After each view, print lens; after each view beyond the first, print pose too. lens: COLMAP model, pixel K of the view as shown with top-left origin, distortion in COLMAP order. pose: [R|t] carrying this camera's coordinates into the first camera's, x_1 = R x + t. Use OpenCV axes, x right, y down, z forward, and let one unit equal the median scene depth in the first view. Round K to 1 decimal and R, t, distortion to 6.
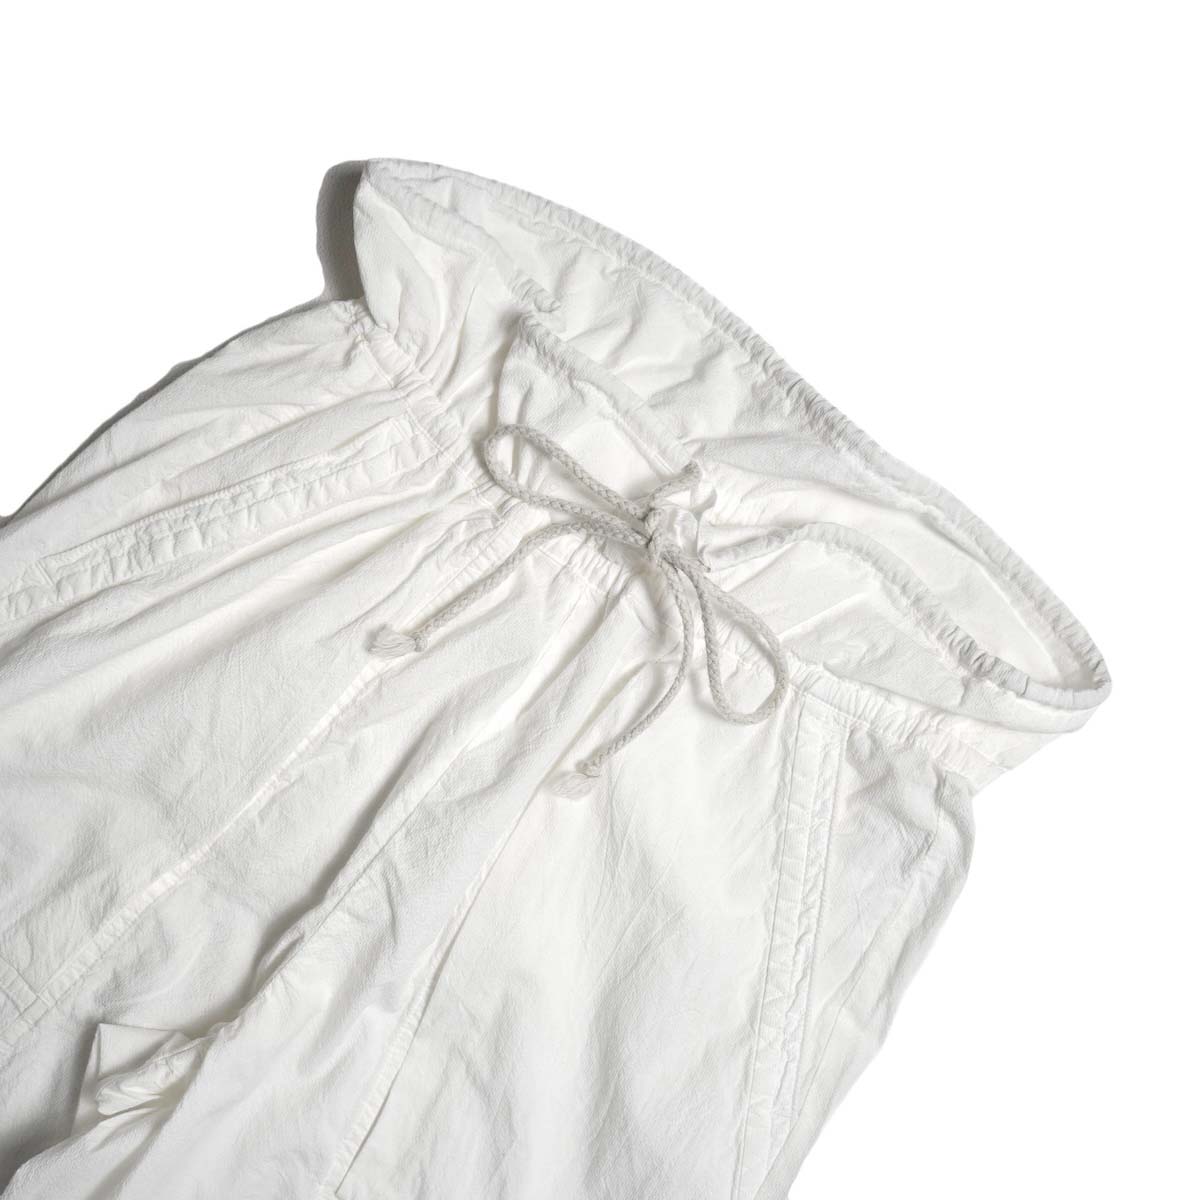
lens RADIAL K [[1389.6, 0, 600.0], [0, 1389.6, 600.0], [0, 0, 1]] dist [-0.034272, 0.050301]
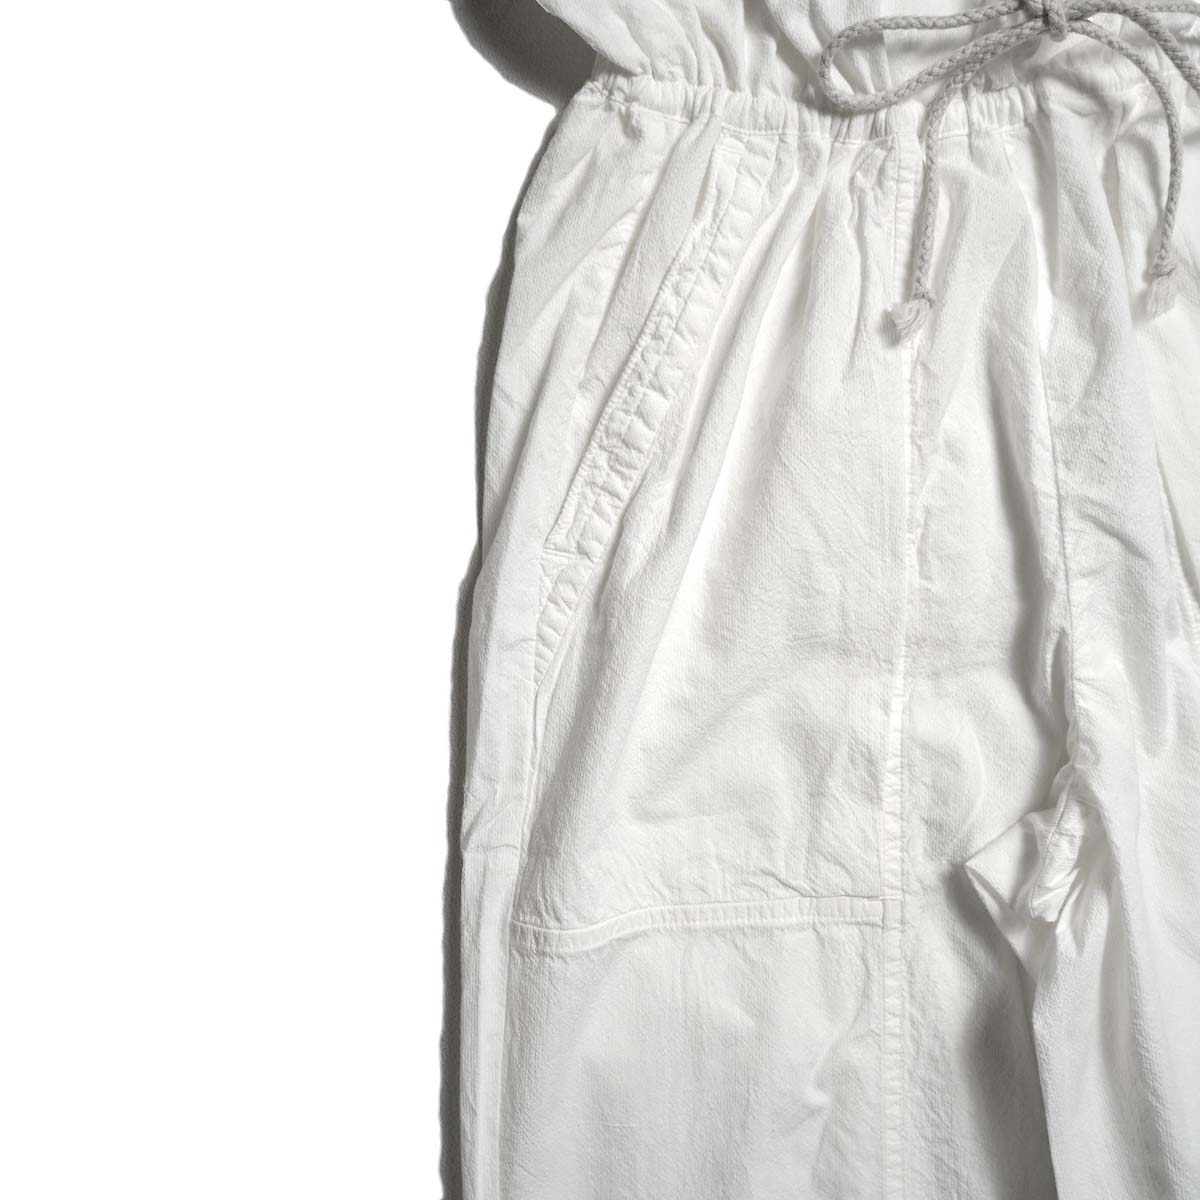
lens RADIAL K [[1389.6, 0, 600.0], [0, 1389.6, 600.0], [0, 0, 1]] dist [-0.034272, 0.050301]
pose [[0.708578, -0.704617, -0.037840, -0.371109], [0.705617, 0.707901, 0.031322, -0.007322], [0.004717, -0.048895, 0.998793, 0.116132]]
